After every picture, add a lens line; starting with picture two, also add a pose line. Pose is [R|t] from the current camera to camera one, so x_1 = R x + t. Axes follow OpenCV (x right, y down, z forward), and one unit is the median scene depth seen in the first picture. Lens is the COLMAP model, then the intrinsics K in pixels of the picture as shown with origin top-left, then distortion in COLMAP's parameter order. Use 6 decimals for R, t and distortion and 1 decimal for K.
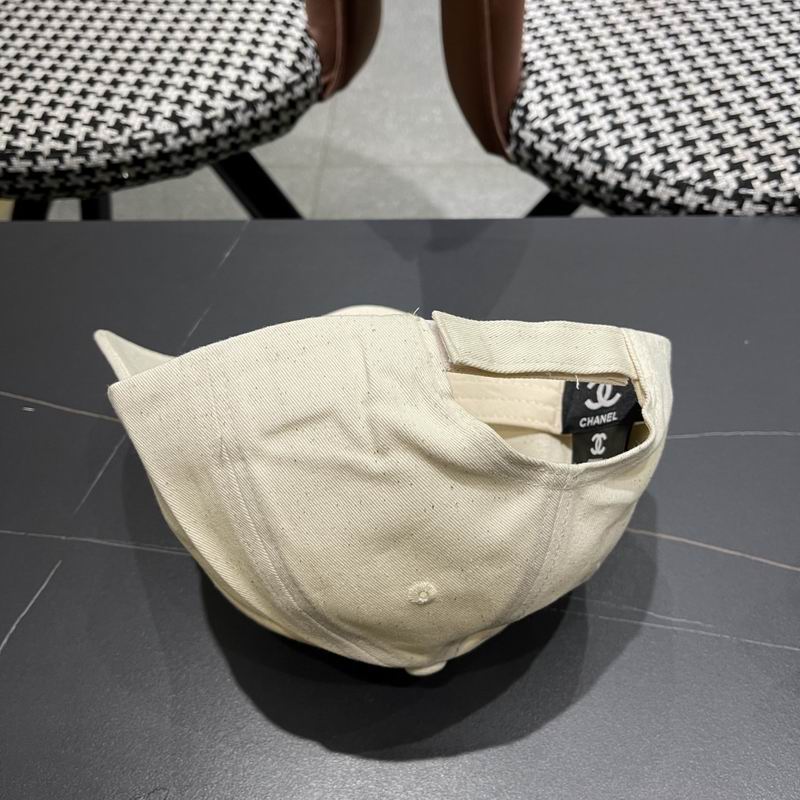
lens RADIAL K [[836.9, 0, 400.9], [0, 836.9, 407.8], [0, 0, 1]] dist [0.019991, 0.000000]
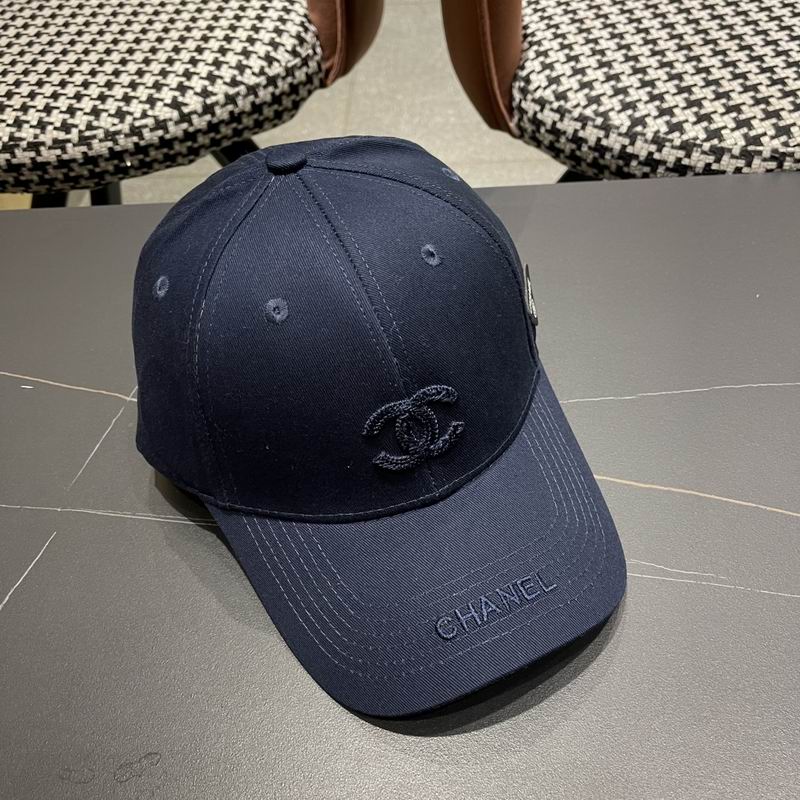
lens RADIAL K [[836.9, 0, 406.8], [0, 836.9, 405.7], [0, 0, 1]] dist [0.019991, 0.000000]
pose [[0.999050, -0.030007, -0.031601, 0.026871], [0.029235, 0.999269, -0.024614, 0.046638], [0.032317, 0.023667, 0.999197, 0.018507]]
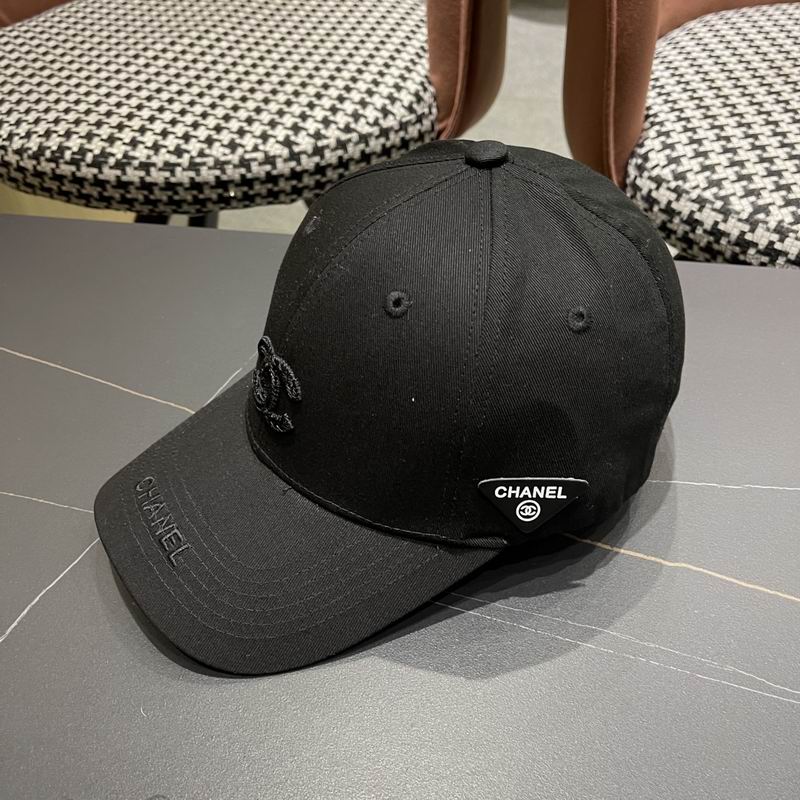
lens RADIAL K [[836.9, 0, 397.3], [0, 836.9, 405.3], [0, 0, 1]] dist [0.019991, 0.000000]
pose [[0.988548, 0.104709, -0.108671, 0.002703], [-0.118148, 0.985013, -0.125657, 0.076068], [0.093885, 0.137057, 0.986104, 0.066658]]
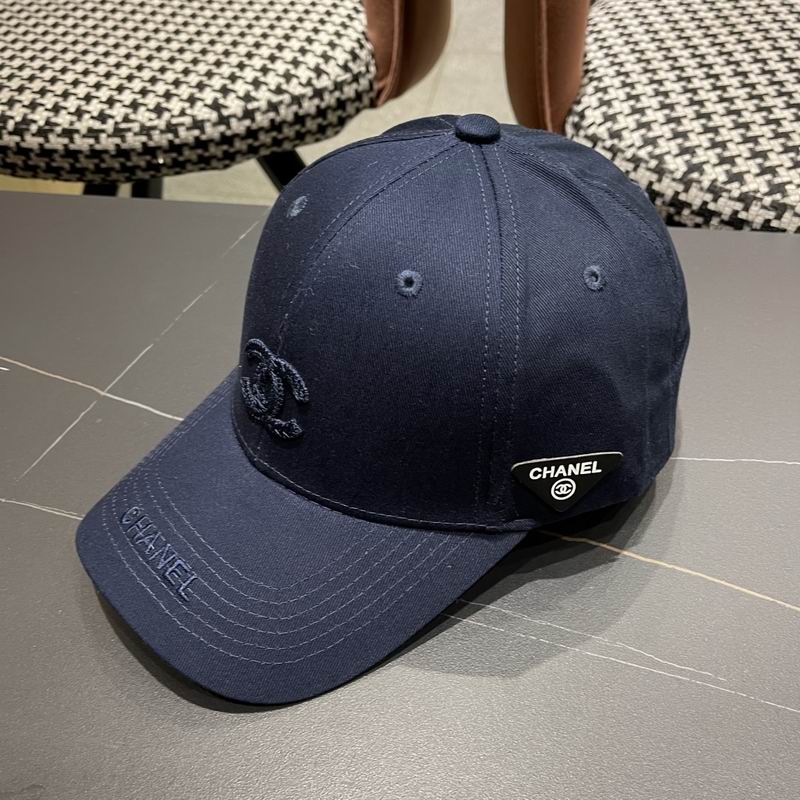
lens RADIAL K [[836.9, 0, 398.2], [0, 836.9, 410.6], [0, 0, 1]] dist [0.019991, 0.000000]
pose [[0.990839, 0.090737, -0.100024, 0.069391], [-0.098341, 0.992405, -0.073903, 0.056105], [0.092558, 0.083062, 0.992237, 0.087225]]
